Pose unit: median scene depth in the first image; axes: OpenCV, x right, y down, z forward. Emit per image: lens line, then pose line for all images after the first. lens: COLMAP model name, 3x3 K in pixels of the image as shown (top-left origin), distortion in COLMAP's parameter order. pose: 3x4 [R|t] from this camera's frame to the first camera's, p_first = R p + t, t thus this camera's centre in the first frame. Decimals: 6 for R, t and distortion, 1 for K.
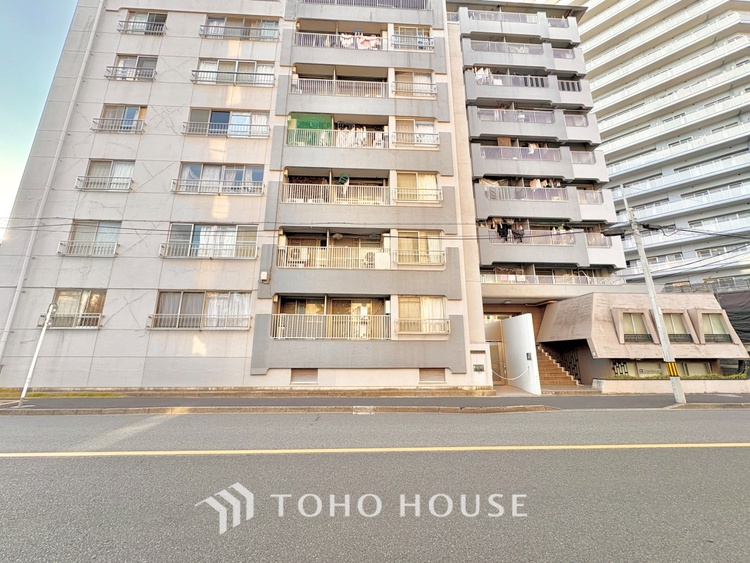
lens RADIAL K [[297.9, 0, 376.1], [0, 297.9, 282.2], [0, 0, 1]] dist [-0.000258, 0.000158]
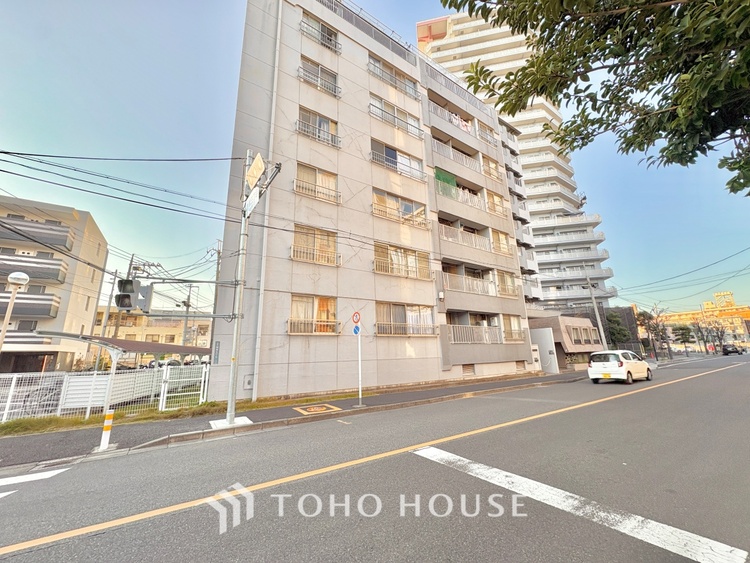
lens RADIAL K [[297.9, 0, 376.0], [0, 297.9, 282.8], [0, 0, 1]] dist [-0.000258, 0.000158]
pose [[0.858259, 0.095728, 0.504211, -1.198439], [-0.091420, 0.995254, -0.033344, -0.005004], [-0.505010, -0.017477, 0.862937, 0.013489]]
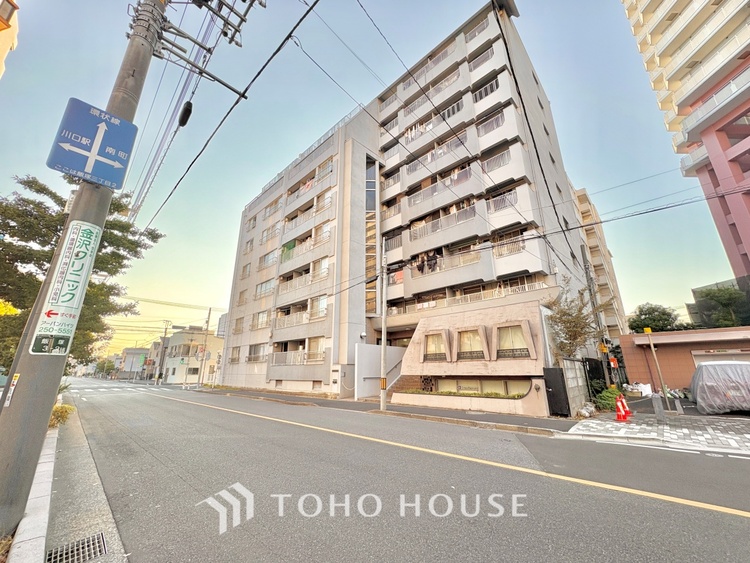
lens RADIAL K [[297.9, 0, 375.2], [0, 297.9, 281.7], [0, 0, 1]] dist [-0.000258, 0.000158]
pose [[0.684372, -0.216664, -0.696198, 1.541173], [0.178185, 0.975577, -0.128451, 0.014627], [0.707025, -0.036144, 0.706264, 0.056394]]
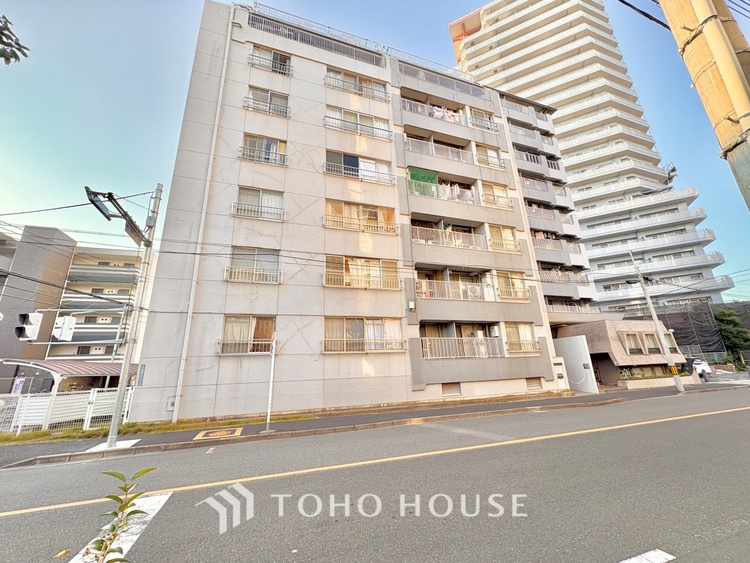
lens RADIAL K [[297.9, 0, 375.8], [0, 297.9, 283.0], [0, 0, 1]] dist [-0.000258, 0.000158]
pose [[0.960971, 0.039750, 0.273779, -0.778904], [-0.024252, 0.997918, -0.059762, -0.032417], [-0.275585, 0.050790, 0.959934, -0.089725]]
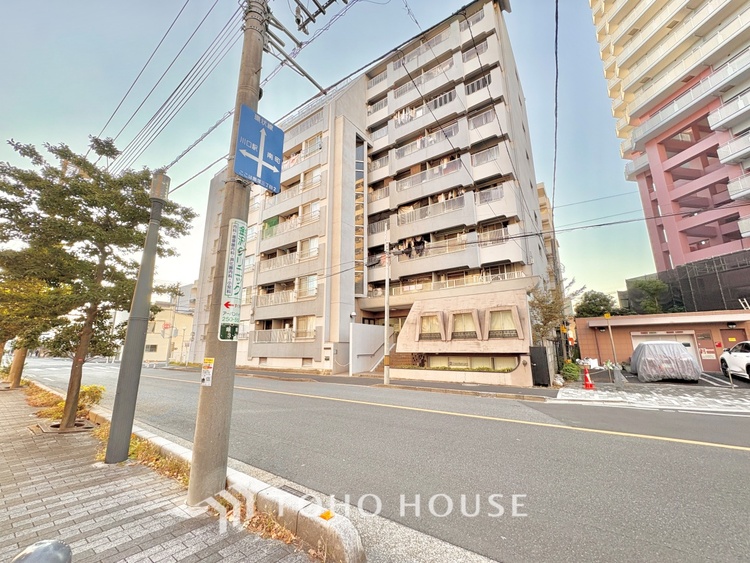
lens RADIAL K [[297.9, 0, 375.0], [0, 297.9, 282.0], [0, 0, 1]] dist [-0.000258, 0.000158]
pose [[0.785468, -0.140606, -0.602719, 1.451331], [0.154203, 0.987601, -0.029435, -0.033626], [0.599384, -0.069820, 0.797411, -0.106574]]
